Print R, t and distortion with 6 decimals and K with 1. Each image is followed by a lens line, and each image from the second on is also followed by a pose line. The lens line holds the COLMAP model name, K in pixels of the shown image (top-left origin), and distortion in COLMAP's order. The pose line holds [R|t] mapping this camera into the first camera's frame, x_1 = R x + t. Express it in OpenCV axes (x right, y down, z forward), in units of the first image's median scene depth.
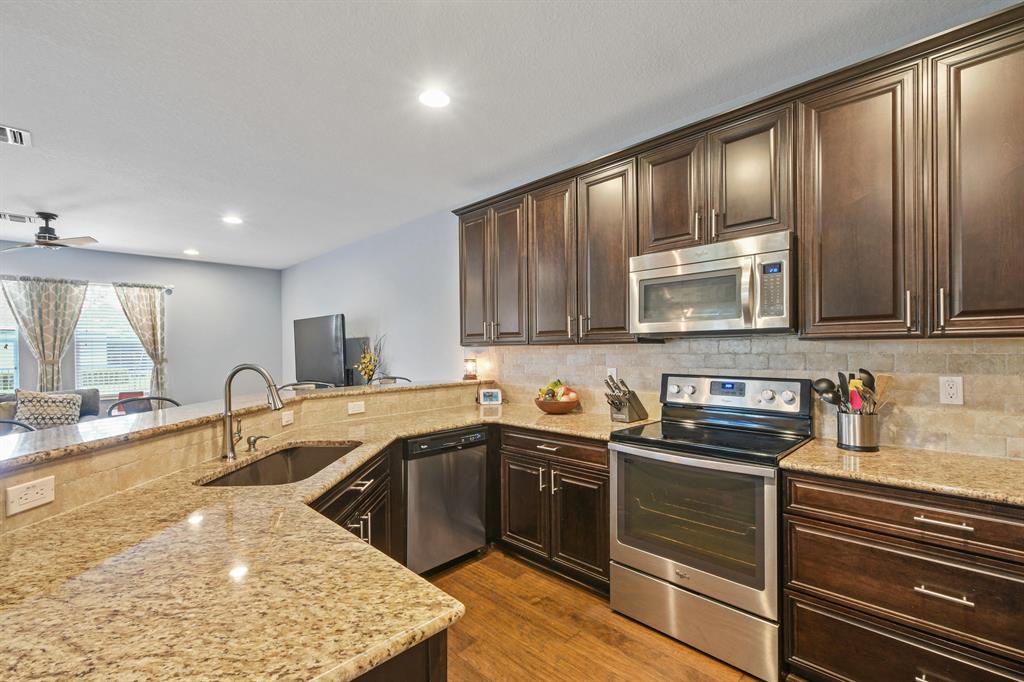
lens RADIAL K [[451.0, 0, 509.2], [0, 451.0, 351.2], [0, 0, 1]] dist [0.005740, -0.000177]
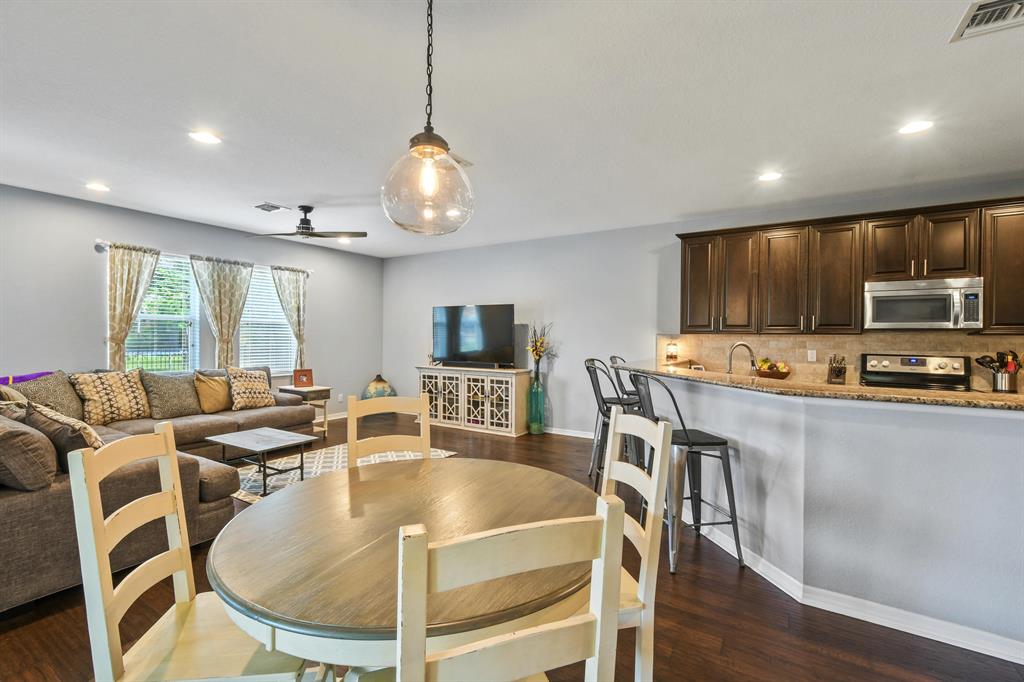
lens RADIAL K [[457.4, 0, 506.1], [0, 457.4, 340.2], [0, 0, 1]] dist [0.007013, -0.000088]
pose [[0.976731, 0.018144, 0.213701, -1.093025], [-0.018378, 0.999831, -0.000891, 0.022863], [-0.213681, -0.003057, 0.976899, -0.291388]]
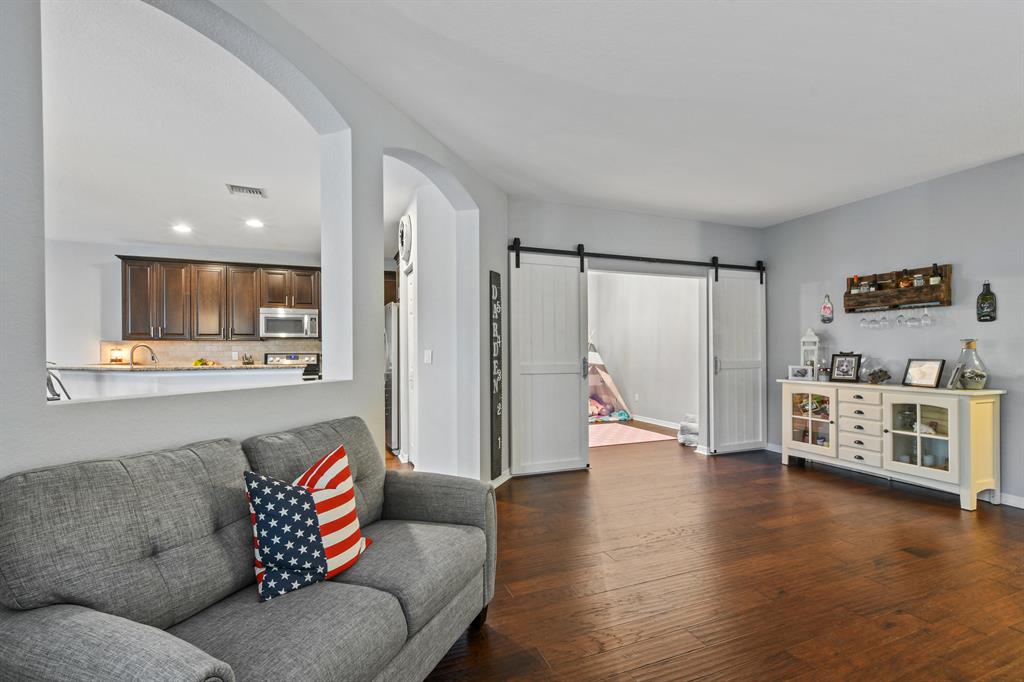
lens RADIAL K [[456.0, 0, 510.0], [0, 456.0, 349.9], [0, 0, 1]] dist [0.005141, 0.000195]
pose [[0.409194, 0.008340, 0.912409, -1.216534], [0.004095, 0.999931, -0.010977, 0.054750], [-0.912438, 0.008228, 0.409131, -1.092980]]
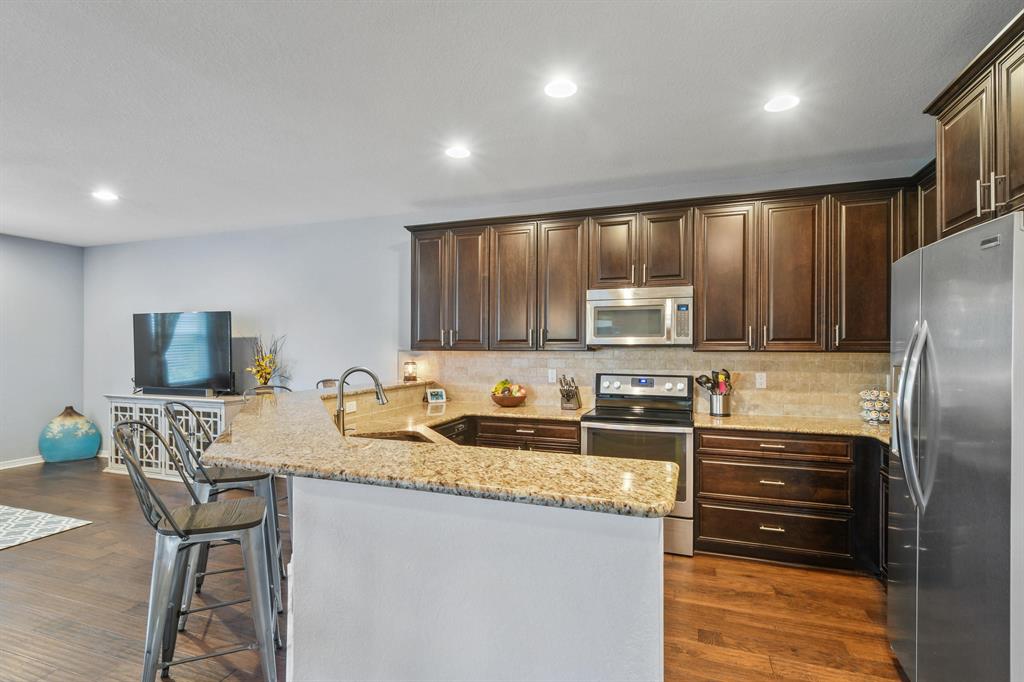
lens RADIAL K [[494.2, 0, 508.9], [0, 494.2, 349.8], [0, 0, 1]] dist [0.003908, 0.000555]
pose [[0.908096, 0.012440, 0.418578, -0.466749], [-0.010323, 0.999920, -0.007322, -0.007142], [-0.418635, 0.002328, 0.908151, -0.227085]]
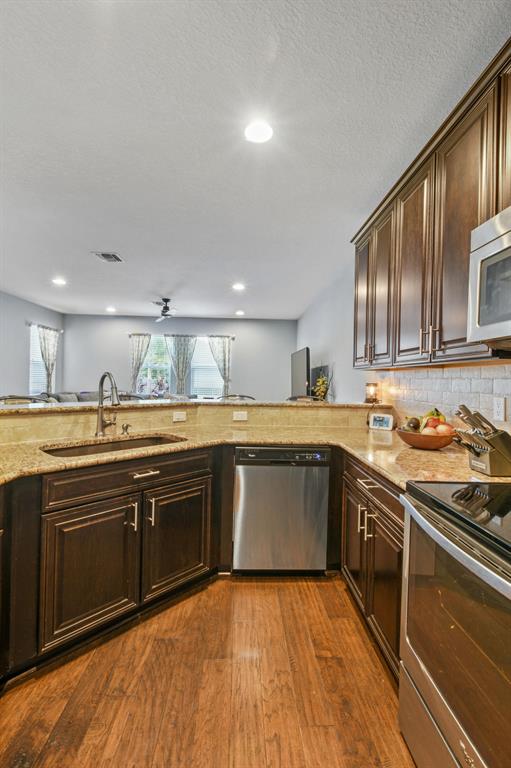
lens RADIAL K [[337.4, 0, 251.4], [0, 337.4, 379.0], [0, 0, 1]] dist [0.003266, -0.000295]
pose [[0.724578, 0.025807, -0.688709, 0.304051], [-0.033420, 0.999439, 0.002289, 0.019400], [0.688382, 0.021358, 0.725034, 0.328344]]
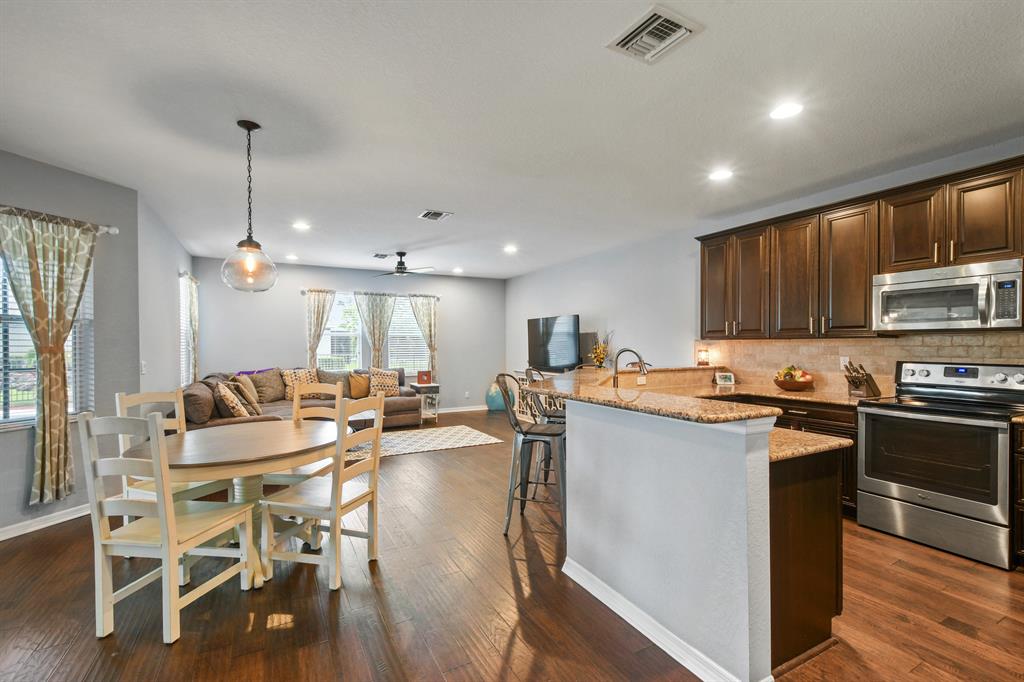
lens RADIAL K [[449.9, 0, 506.6], [0, 449.9, 347.3], [0, 0, 1]] dist [0.003266, -0.000295]
pose [[0.955889, 0.010292, -0.293548, -0.313467], [-0.009314, 0.999945, 0.004730, 0.012164], [0.293581, -0.001787, 0.955933, -0.510223]]
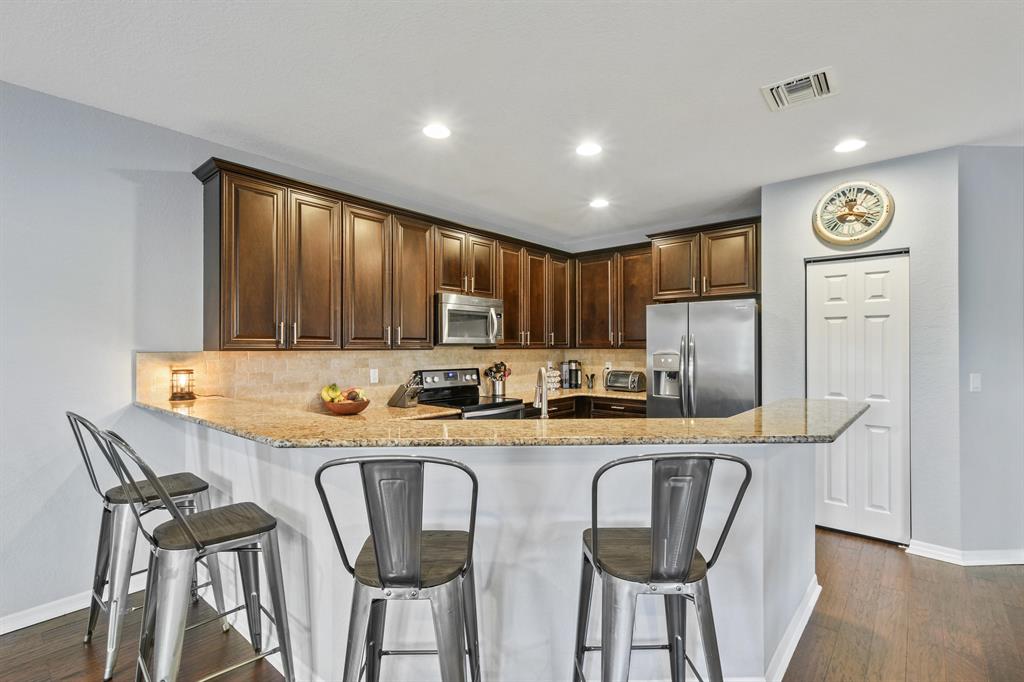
lens RADIAL K [[460.7, 0, 500.4], [0, 460.7, 341.7], [0, 0, 1]] dist [0.000494, -0.000051]
pose [[-0.036349, 0.021069, 0.999117, -1.009930], [0.005060, 0.999769, -0.020899, -0.009081], [-0.999326, 0.004296, -0.036447, 0.688555]]
